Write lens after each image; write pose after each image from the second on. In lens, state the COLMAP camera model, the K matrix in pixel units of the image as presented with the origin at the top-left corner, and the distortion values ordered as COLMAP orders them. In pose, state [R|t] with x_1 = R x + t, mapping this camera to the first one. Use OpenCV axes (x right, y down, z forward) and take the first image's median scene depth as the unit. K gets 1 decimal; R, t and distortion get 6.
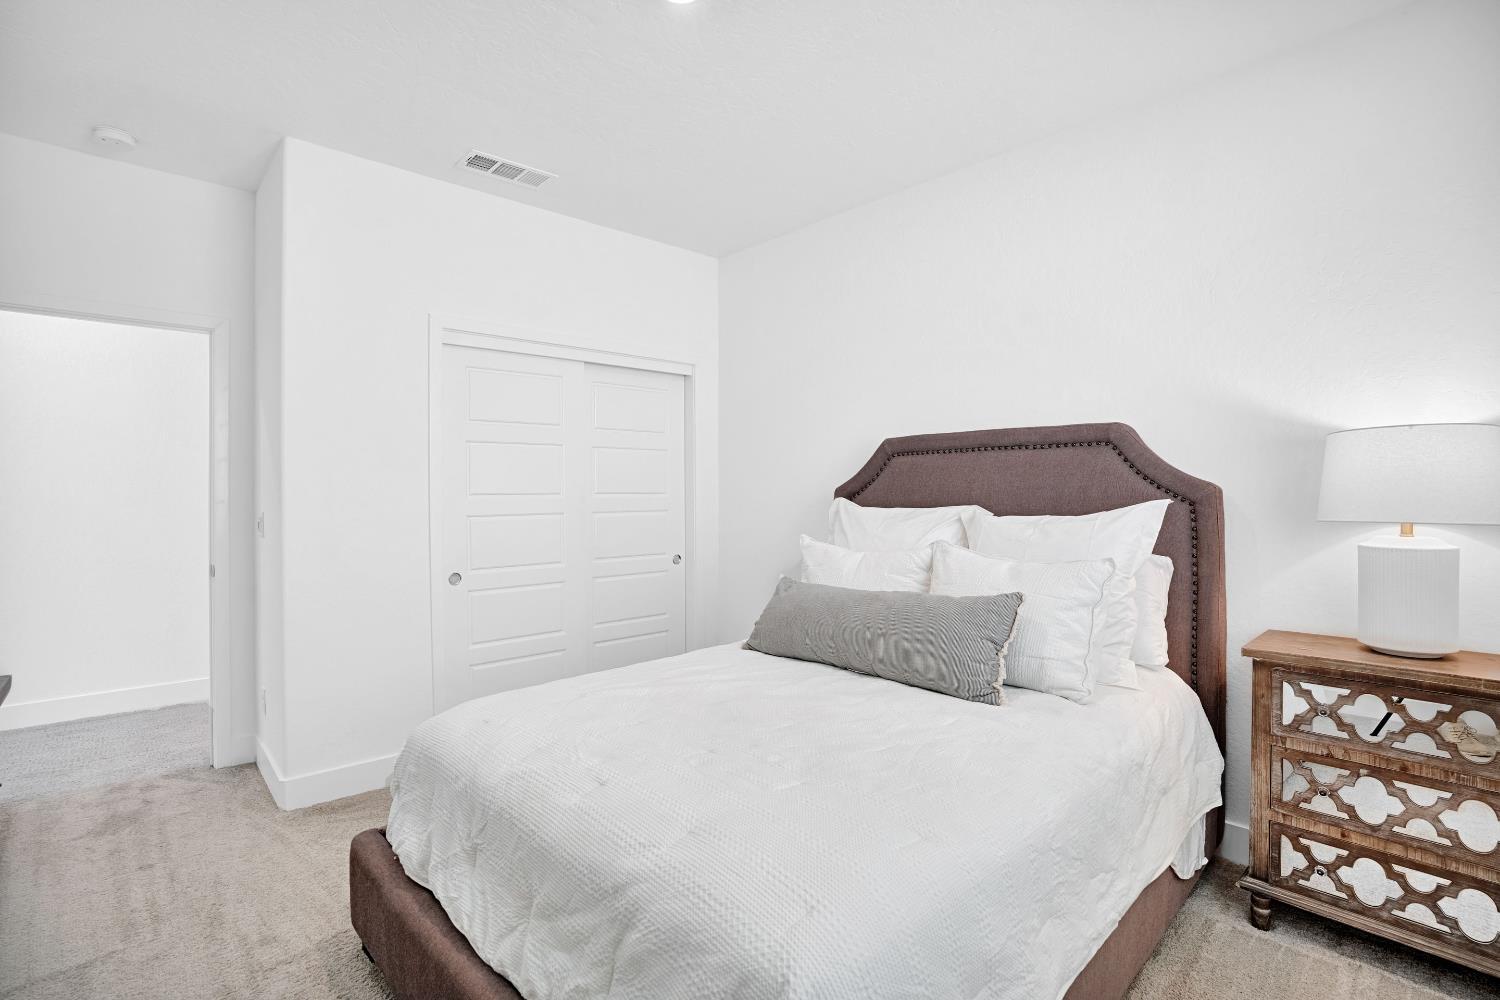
lens RADIAL K [[710.9, 0, 750.0], [0, 710.9, 497.2], [0, 0, 1]] dist [-0.055739, 0.024418]
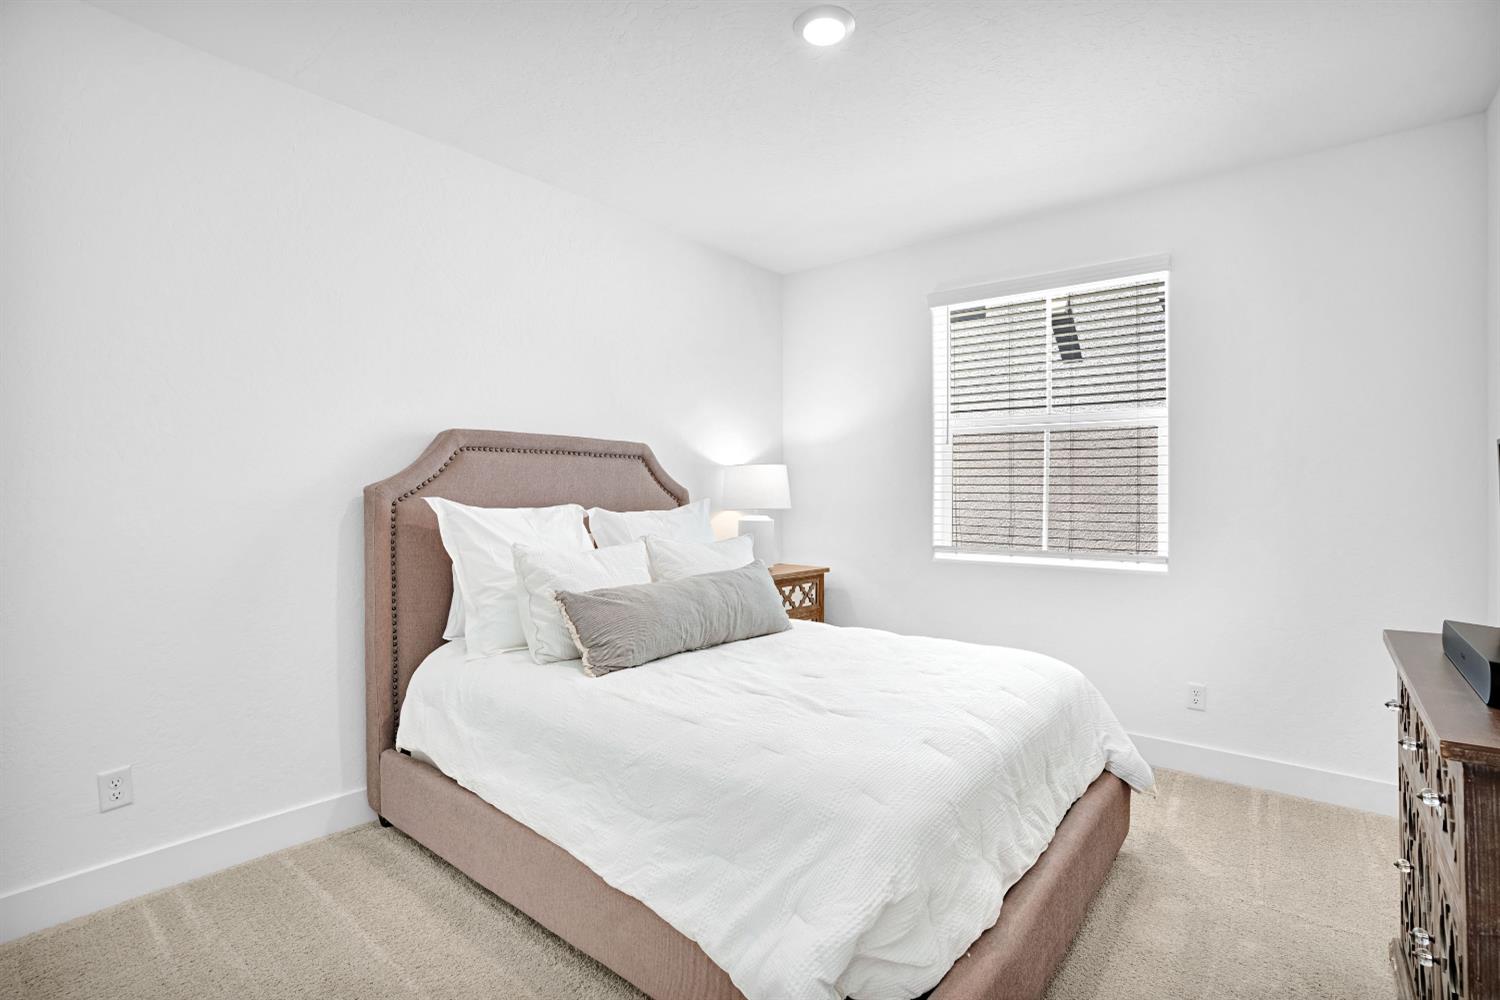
lens RADIAL K [[710.9, 0, 749.4], [0, 710.9, 496.0], [0, 0, 1]] dist [-0.055739, 0.024418]
pose [[-0.122699, -0.005995, 0.992426, -0.858703], [0.000210, 0.999982, 0.006067, -0.009454], [-0.992444, 0.000953, -0.122695, 0.922527]]
